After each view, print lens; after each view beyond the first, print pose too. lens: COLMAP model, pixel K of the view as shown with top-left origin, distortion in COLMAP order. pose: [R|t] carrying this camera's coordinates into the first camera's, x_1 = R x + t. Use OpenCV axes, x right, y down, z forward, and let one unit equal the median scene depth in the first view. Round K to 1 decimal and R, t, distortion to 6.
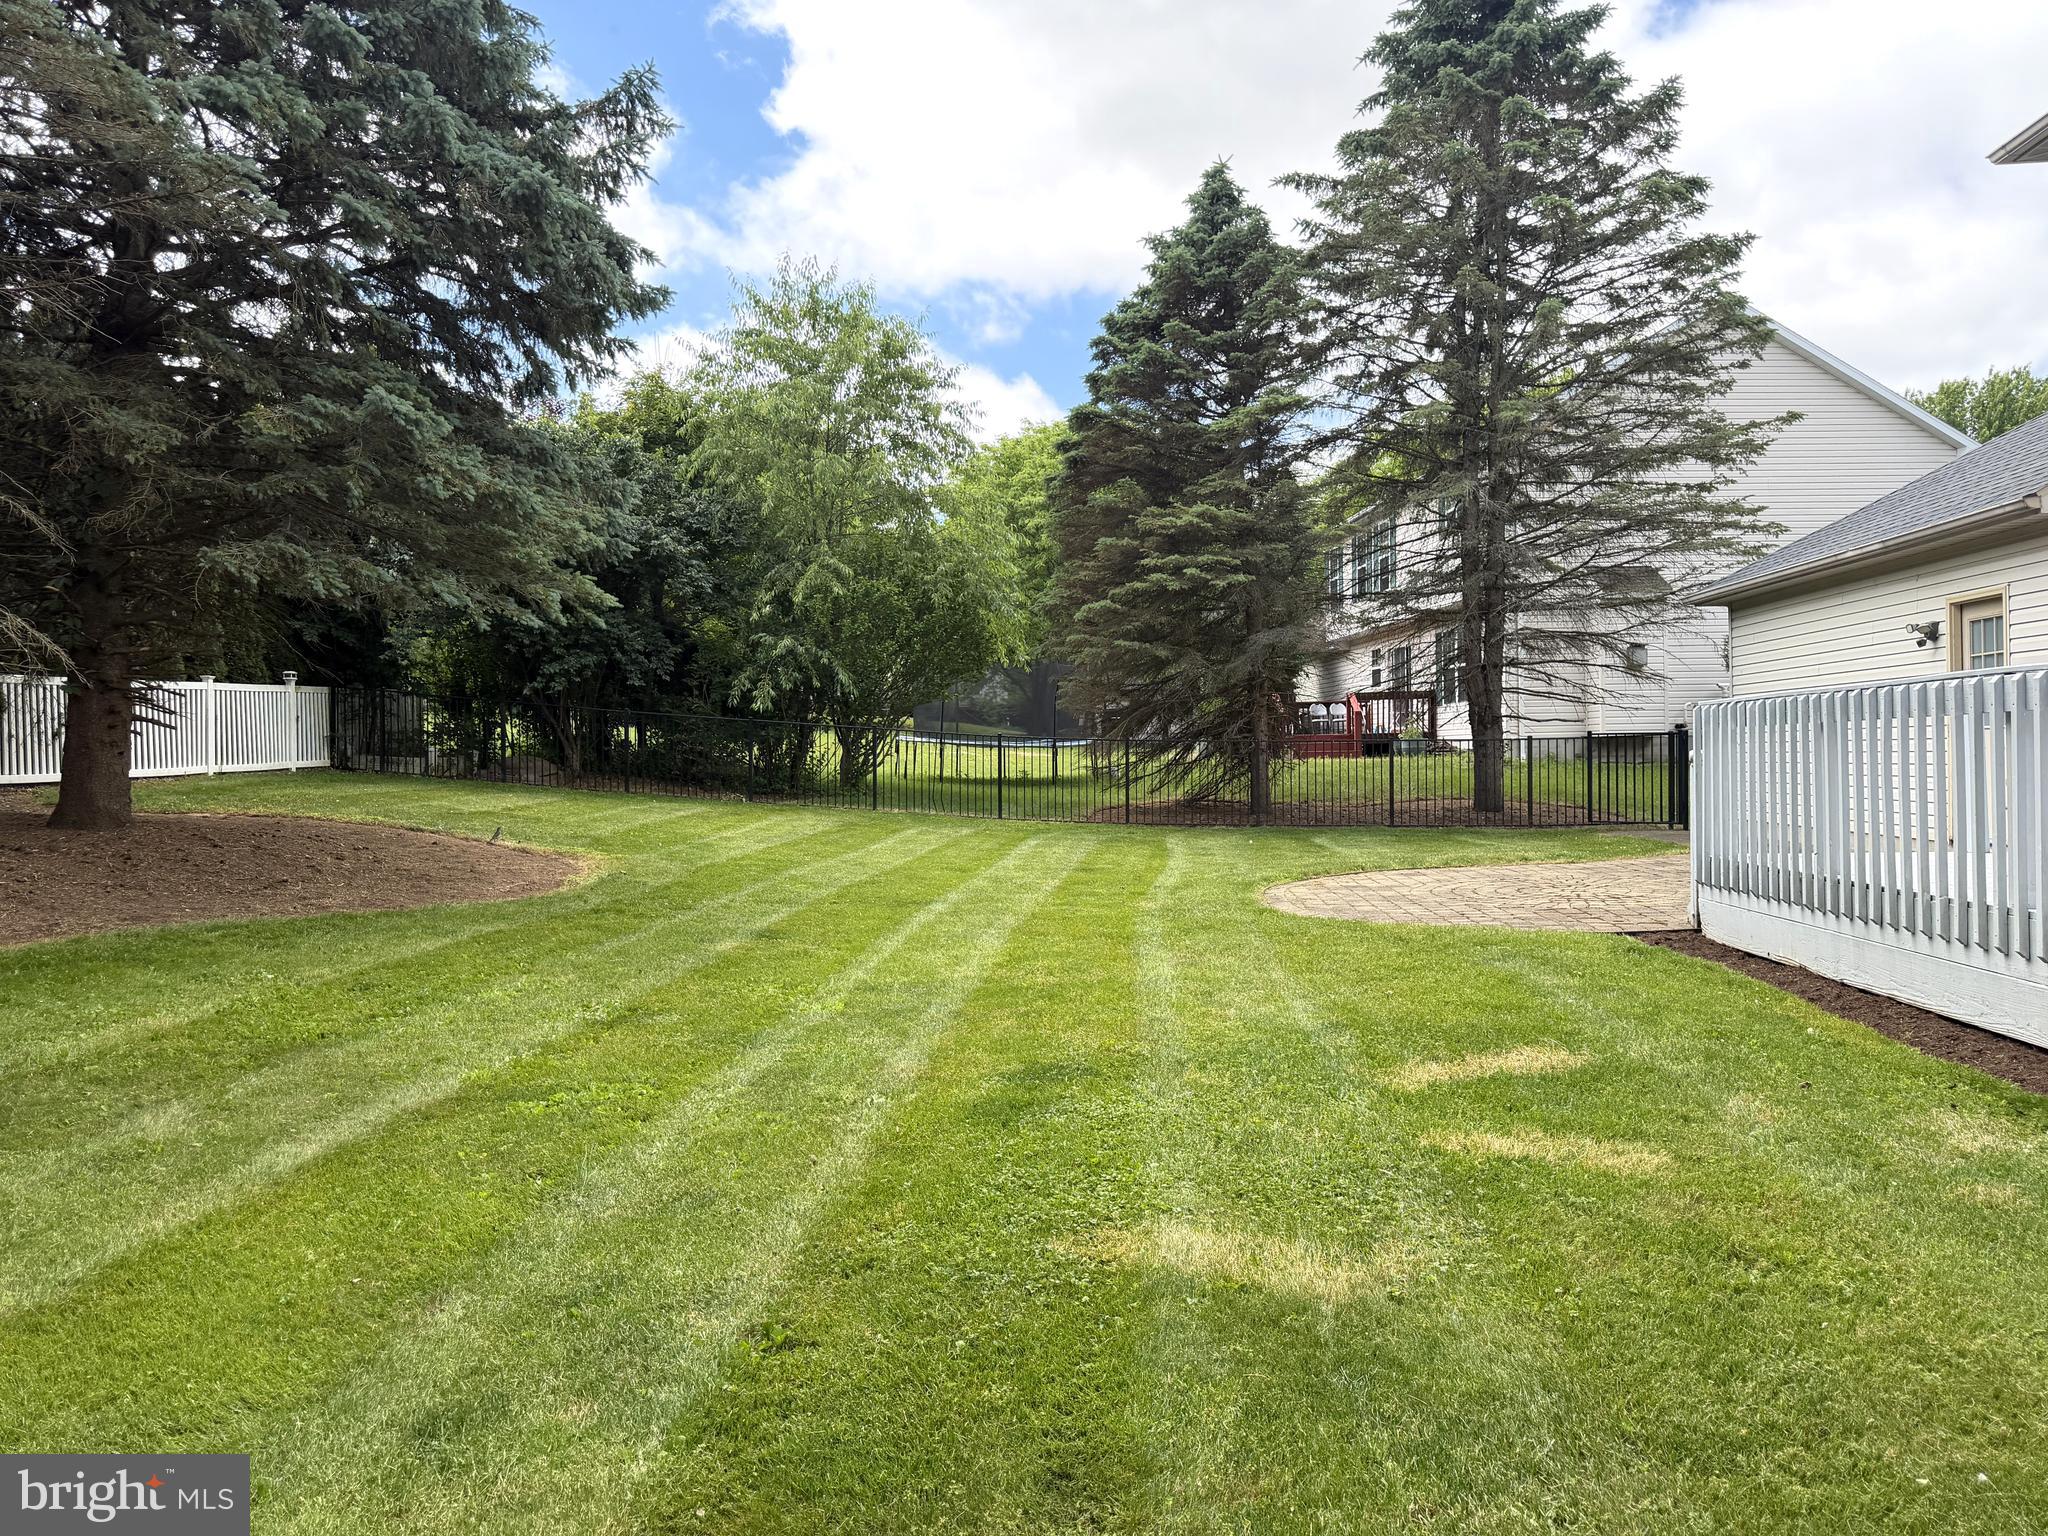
lens RADIAL K [[1421.6, 0, 1024.0], [0, 1421.6, 768.0], [0, 0, 1]] dist [0.019686, -0.004794]
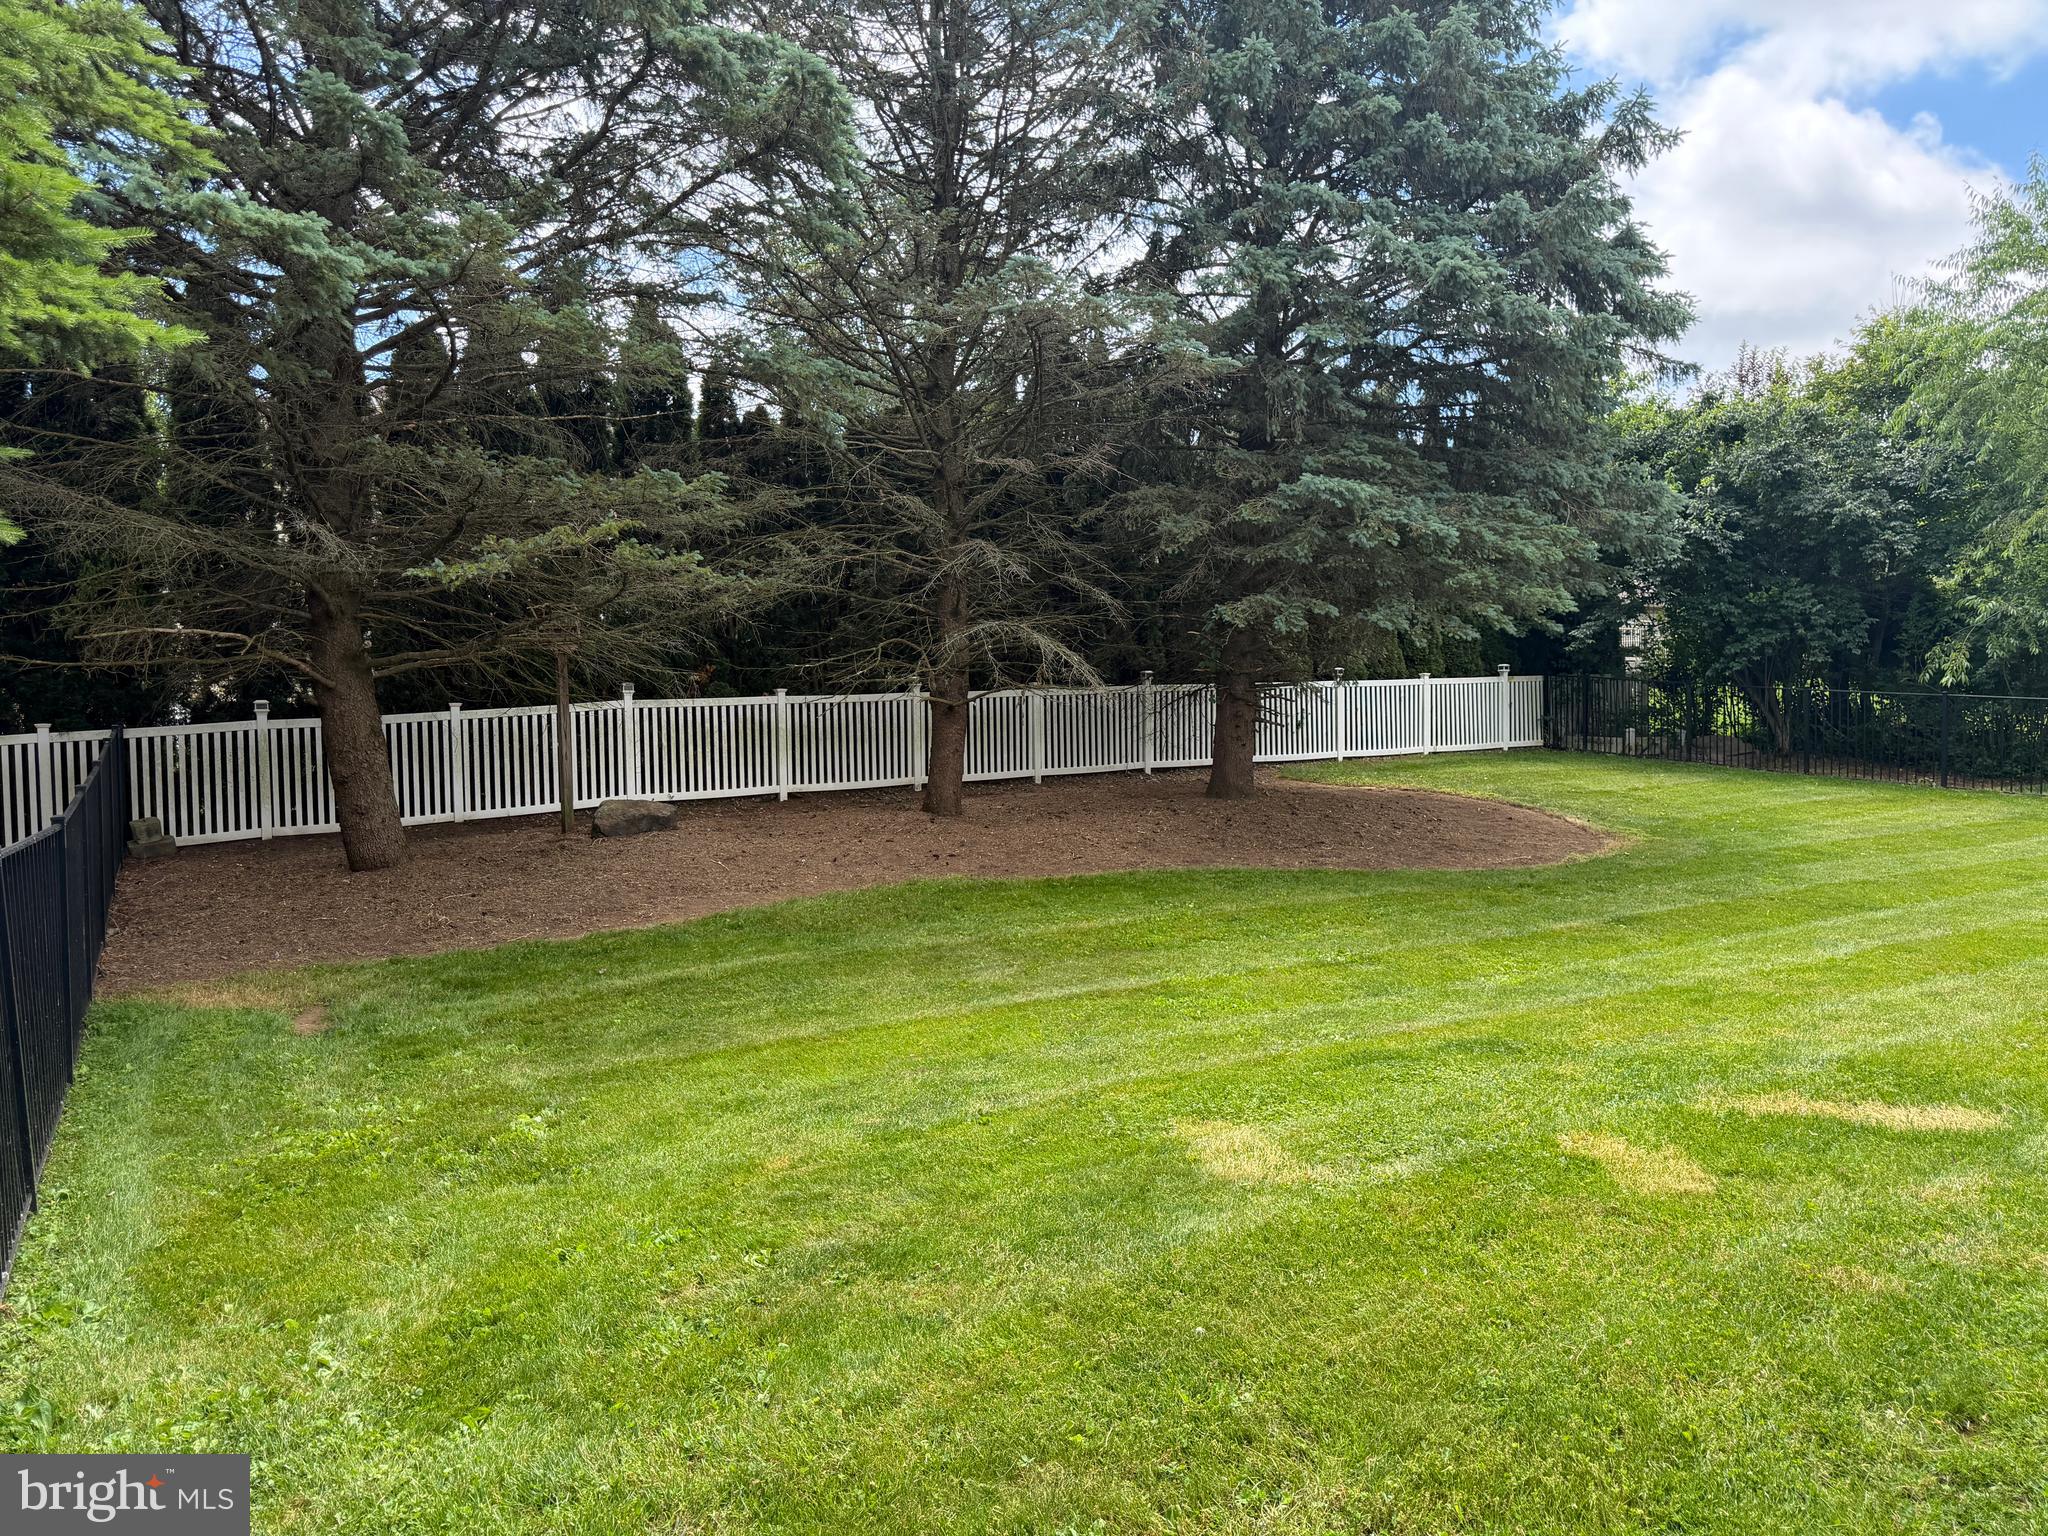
lens RADIAL K [[1421.6, 0, 1024.0], [0, 1421.6, 768.0], [0, 0, 1]] dist [0.019686, -0.004794]
pose [[0.588764, 0.015504, -0.808156, 0.199220], [0.003027, 0.999767, 0.021385, -0.009813], [0.808299, -0.015037, 0.588580, 0.004935]]
